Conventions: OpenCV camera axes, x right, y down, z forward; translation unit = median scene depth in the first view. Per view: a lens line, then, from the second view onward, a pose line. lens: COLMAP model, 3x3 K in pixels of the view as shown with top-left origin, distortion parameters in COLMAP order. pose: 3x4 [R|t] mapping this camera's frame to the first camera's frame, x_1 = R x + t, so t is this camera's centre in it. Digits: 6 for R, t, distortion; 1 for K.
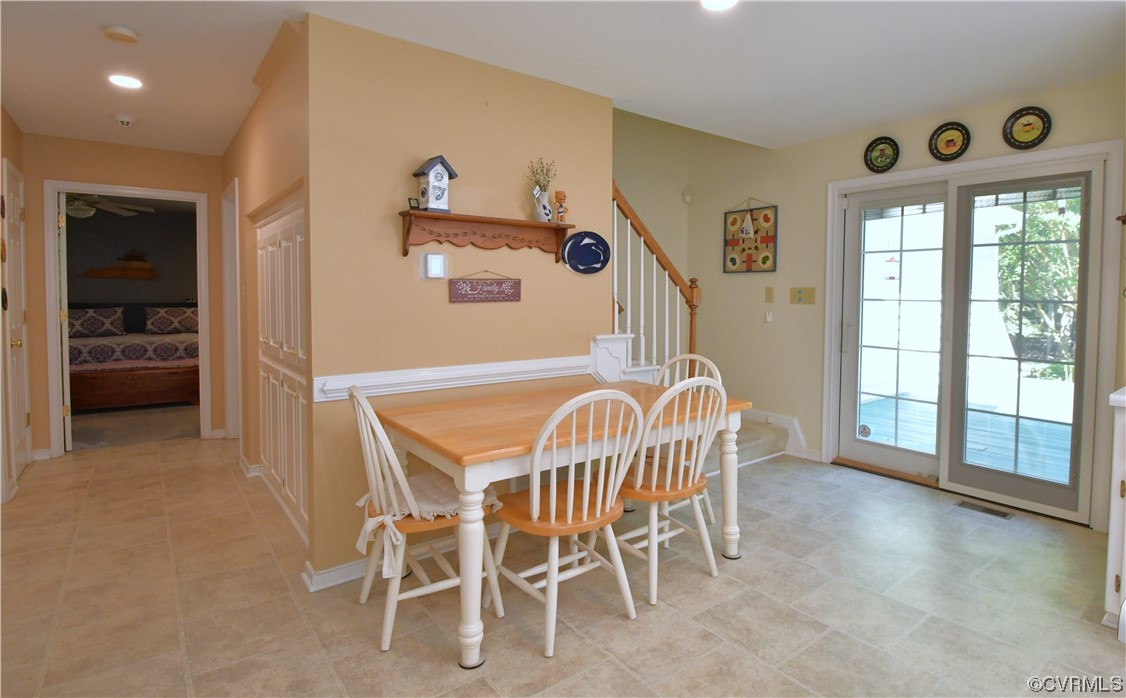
lens RADIAL K [[570.9, 0, 588.3], [0, 570.9, 314.0], [0, 0, 1]] dist [-0.021926, -0.001922]
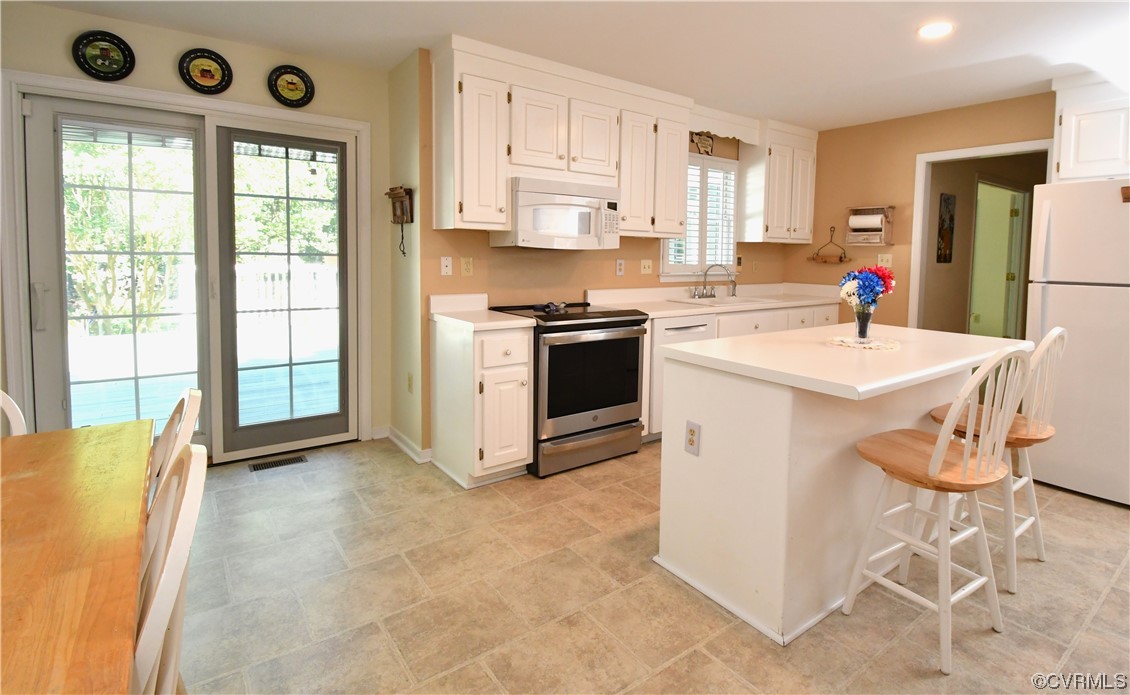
lens RADIAL K [[562.0, 0, 630.4], [0, 562.0, 288.1], [0, 0, 1]] dist [0.020621, -0.017996]
pose [[-0.015712, -0.069350, 0.997469, -0.277667], [0.021067, 0.997347, 0.069673, -0.018456], [-0.999655, 0.022108, -0.014209, 0.375634]]
